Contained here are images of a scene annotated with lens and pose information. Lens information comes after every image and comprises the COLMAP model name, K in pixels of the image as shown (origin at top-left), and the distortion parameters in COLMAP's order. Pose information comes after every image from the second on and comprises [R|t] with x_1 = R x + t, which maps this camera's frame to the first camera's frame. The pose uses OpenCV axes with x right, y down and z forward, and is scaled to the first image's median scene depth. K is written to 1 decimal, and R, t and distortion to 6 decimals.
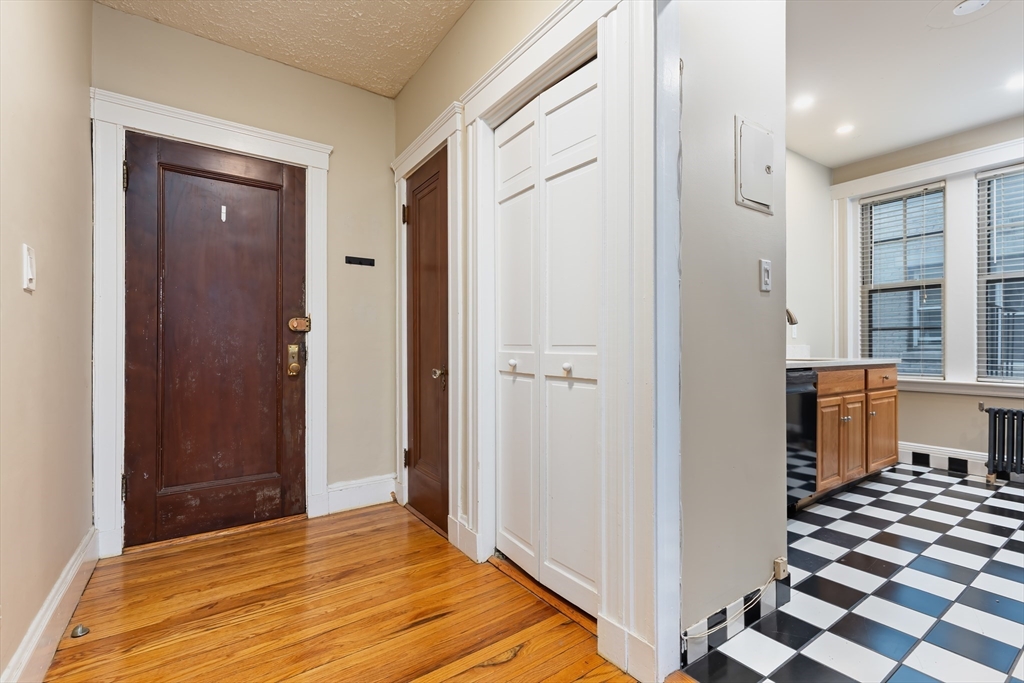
lens RADIAL K [[459.0, 0, 513.6], [0, 459.0, 343.5], [0, 0, 1]] dist [0.004231, 0.000552]
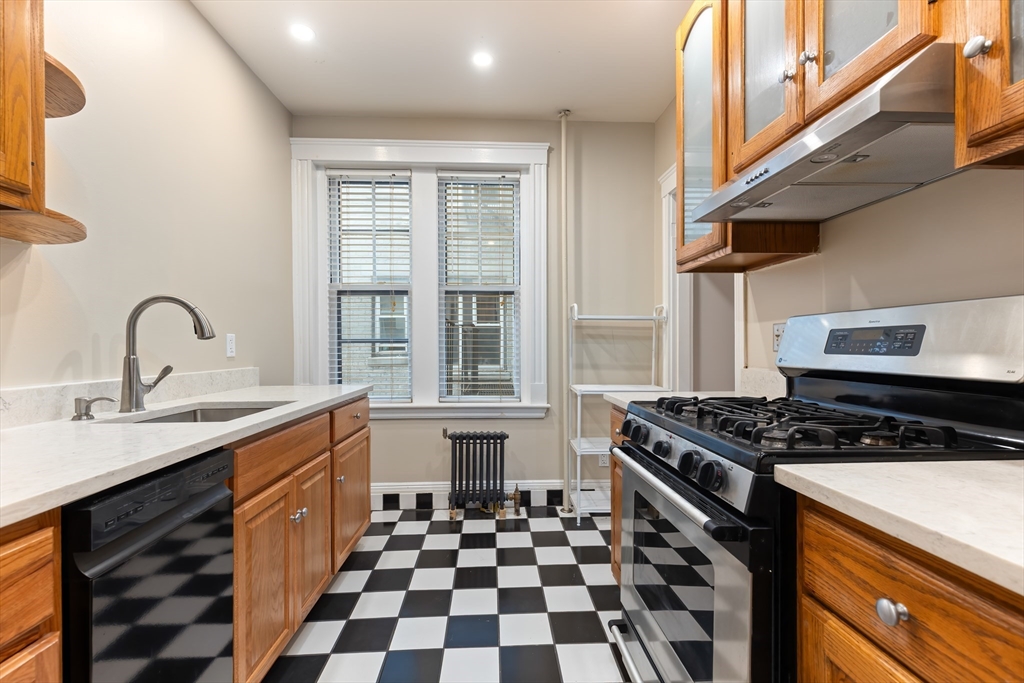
lens RADIAL K [[469.0, 0, 509.4], [0, 469.0, 360.0], [0, 0, 1]] dist [0.005681, 0.000970]
pose [[0.534028, -0.013190, 0.845364, 0.296939], [-0.000960, 0.999868, 0.016207, -0.014606], [-0.845466, -0.009466, 0.533945, 0.383889]]
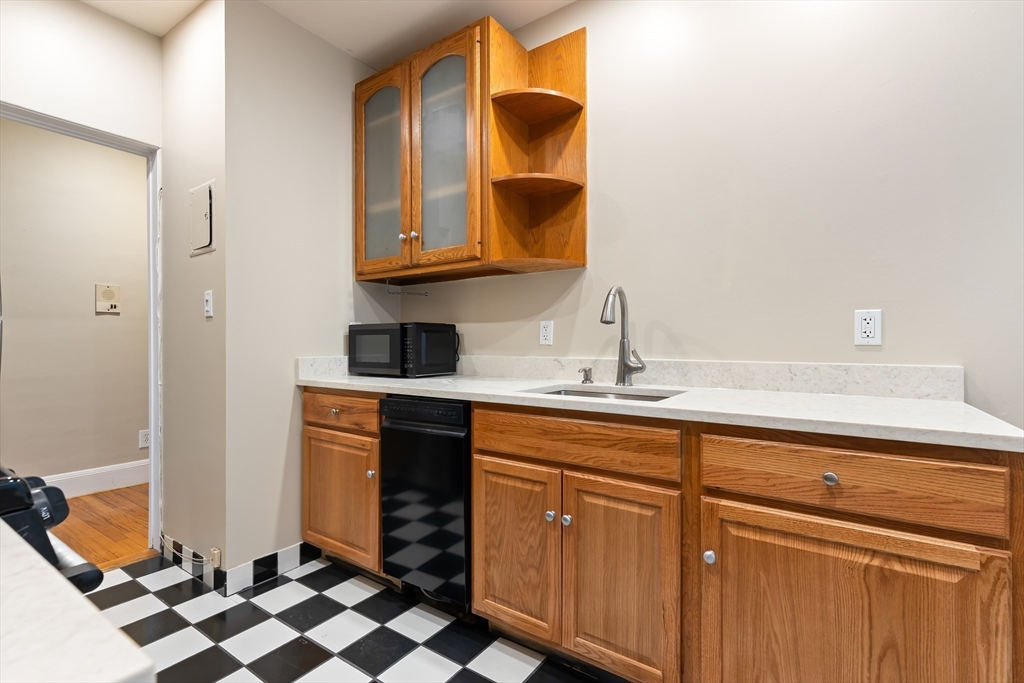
lens RADIAL K [[469.0, 0, 509.4], [0, 469.0, 360.0], [0, 0, 1]] dist [0.005681, 0.000970]
pose [[0.347797, 0.033119, -0.936985, 0.833225], [0.004631, 0.999303, 0.037041, -0.010736], [0.937558, -0.017222, 0.347401, 0.568923]]
